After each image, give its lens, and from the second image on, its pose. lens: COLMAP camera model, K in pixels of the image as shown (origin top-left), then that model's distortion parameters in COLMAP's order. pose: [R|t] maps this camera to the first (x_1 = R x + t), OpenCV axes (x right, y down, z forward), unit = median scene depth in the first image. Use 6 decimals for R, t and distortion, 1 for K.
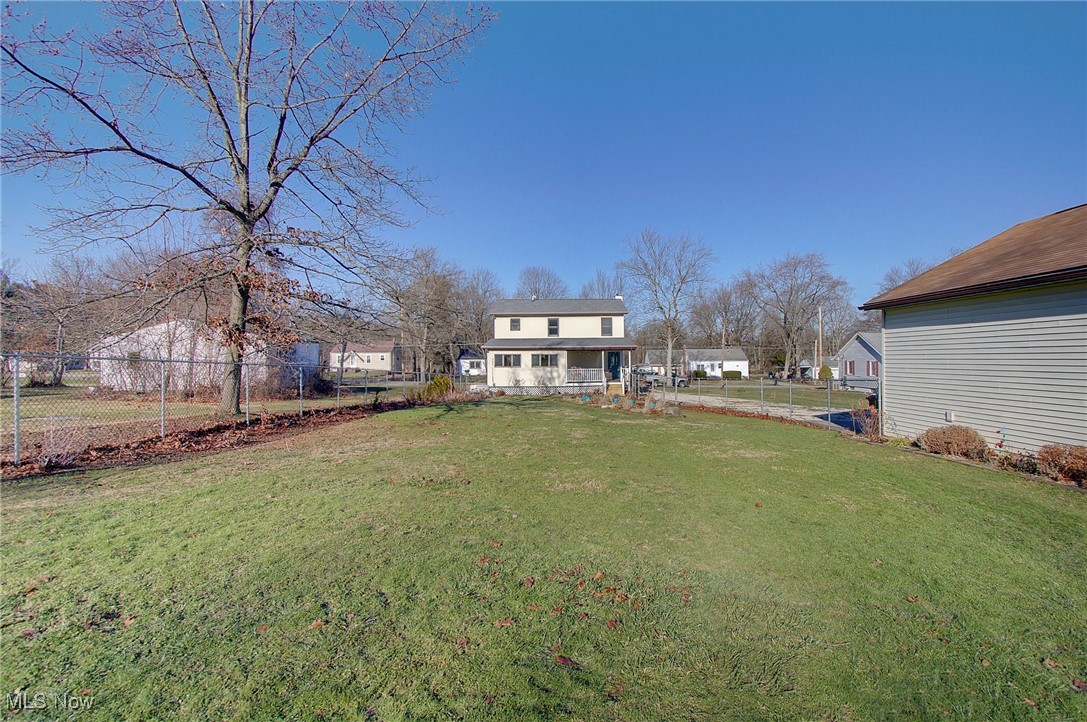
lens RADIAL K [[496.6, 0, 543.5], [0, 496.6, 361.0], [0, 0, 1]] dist [0.000472, 0.000156]
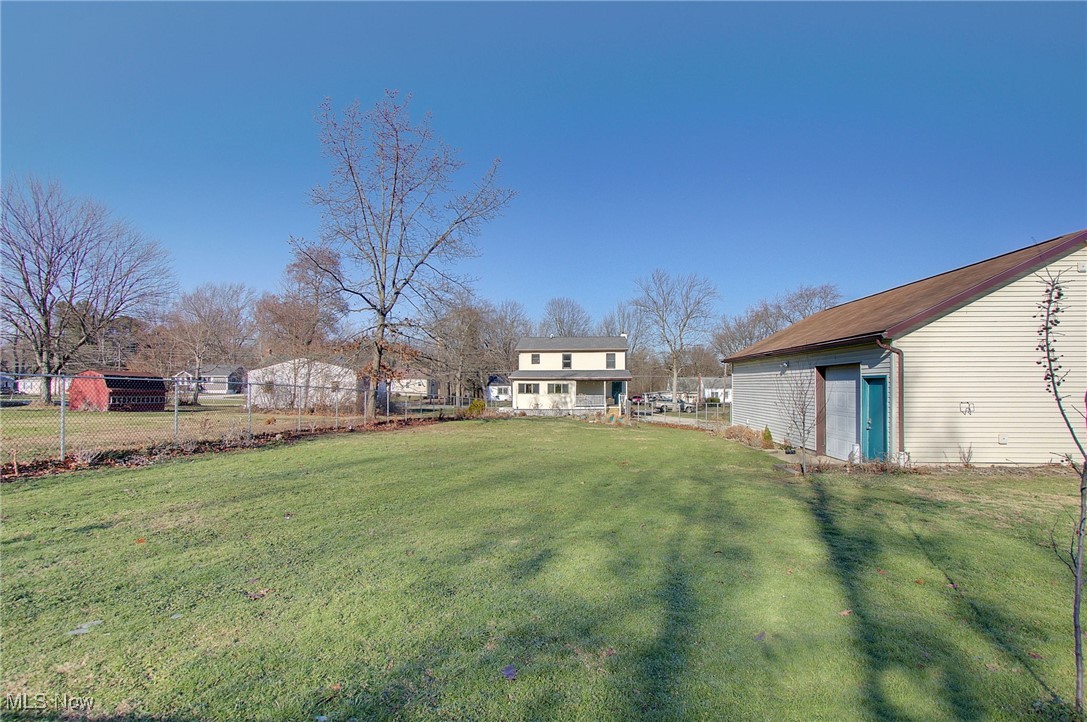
lens RADIAL K [[496.6, 0, 543.5], [0, 496.6, 361.0], [0, 0, 1]] dist [0.000472, 0.000156]
pose [[0.998528, 0.005021, -0.054002, 0.030767], [-0.007820, 0.998629, -0.051750, -0.004913], [0.053668, 0.052096, 0.997199, -0.242721]]
